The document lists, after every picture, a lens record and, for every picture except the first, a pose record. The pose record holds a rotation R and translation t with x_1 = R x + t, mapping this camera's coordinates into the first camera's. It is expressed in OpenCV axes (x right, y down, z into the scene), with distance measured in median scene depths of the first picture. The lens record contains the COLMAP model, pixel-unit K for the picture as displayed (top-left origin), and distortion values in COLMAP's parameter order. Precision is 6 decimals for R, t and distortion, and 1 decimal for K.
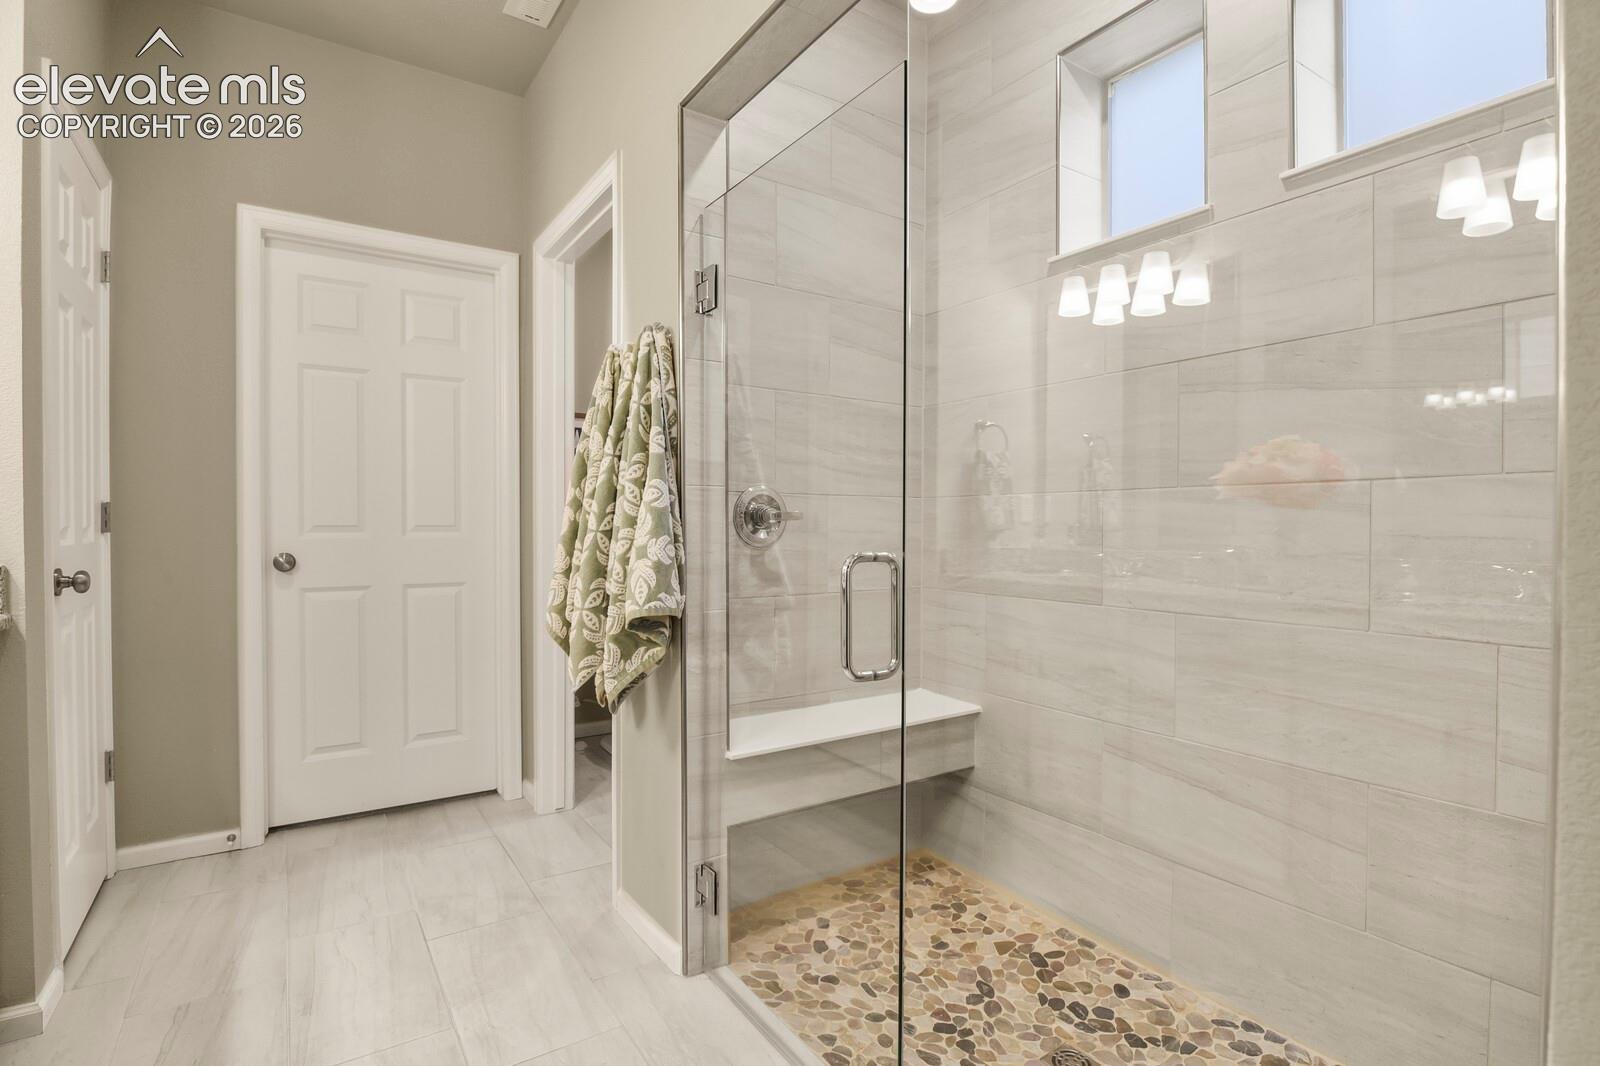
lens RADIAL K [[784.5, 0, 811.3], [0, 784.5, 529.0], [0, 0, 1]] dist [-0.001106, -0.002069]
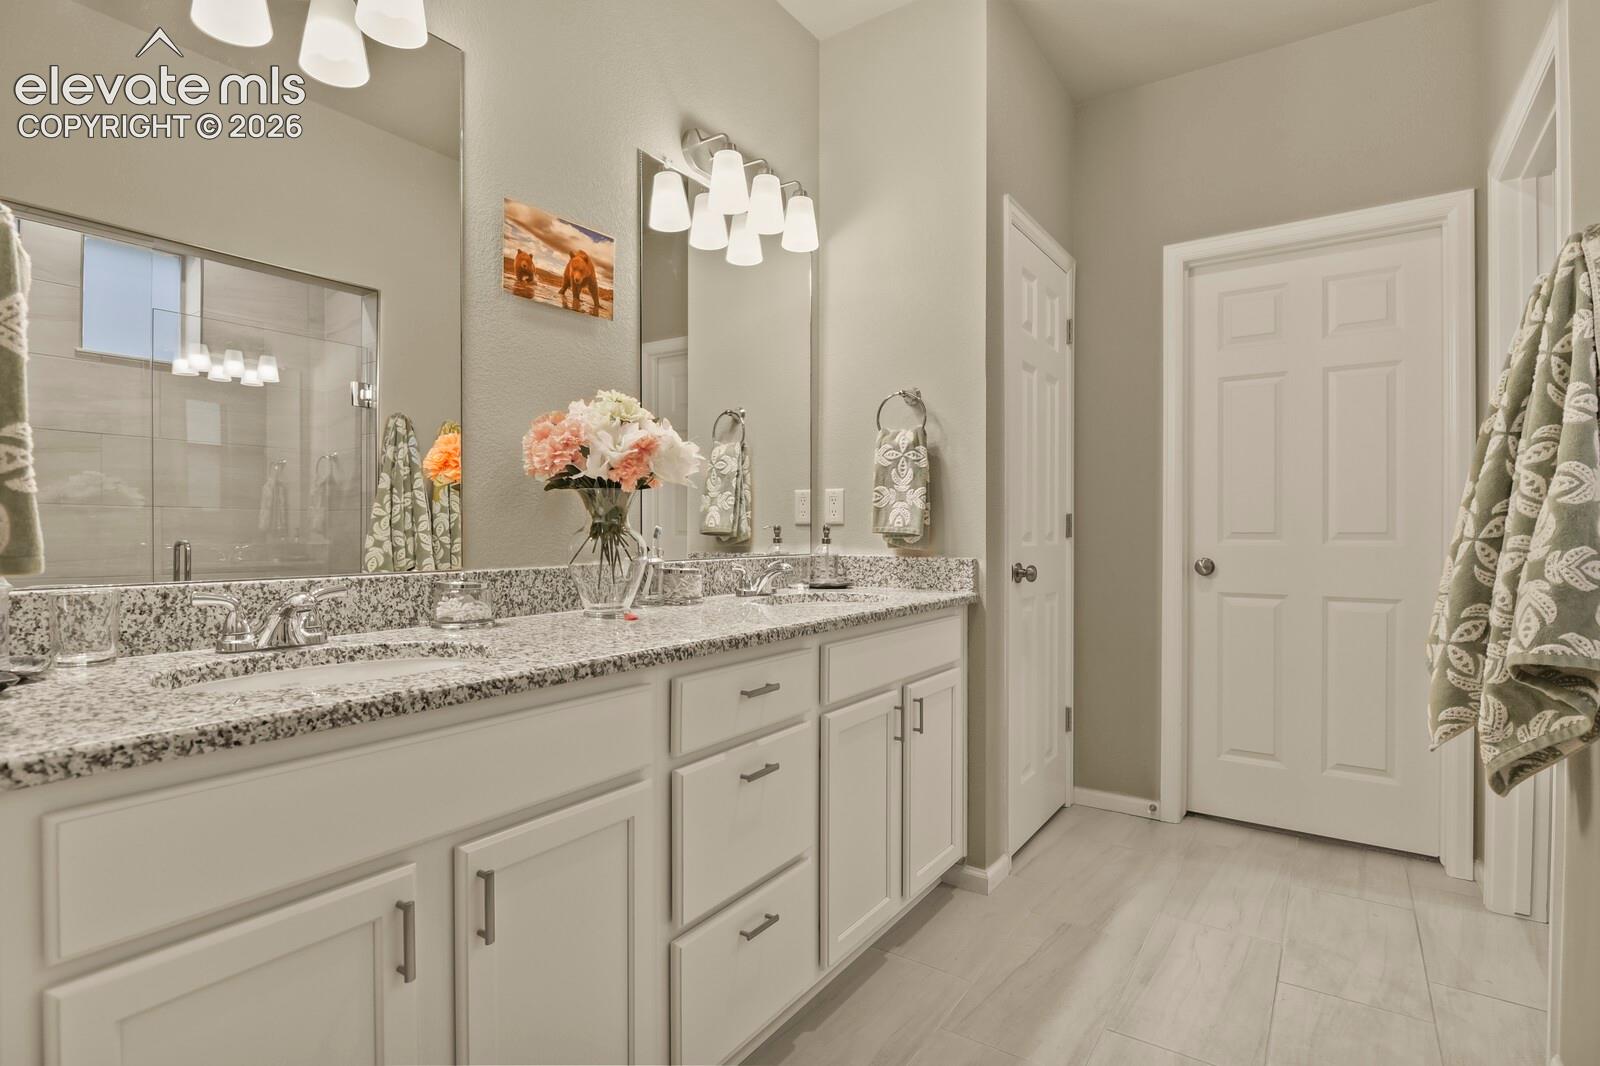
lens RADIAL K [[784.5, 0, 811.3], [0, 784.5, 529.0], [0, 0, 1]] dist [-0.001106, -0.002069]
pose [[0.381729, -0.002675, -0.924270, 0.162988], [-0.007508, 0.999954, -0.005994, 0.002303], [0.924244, 0.009227, 0.381691, 0.143255]]
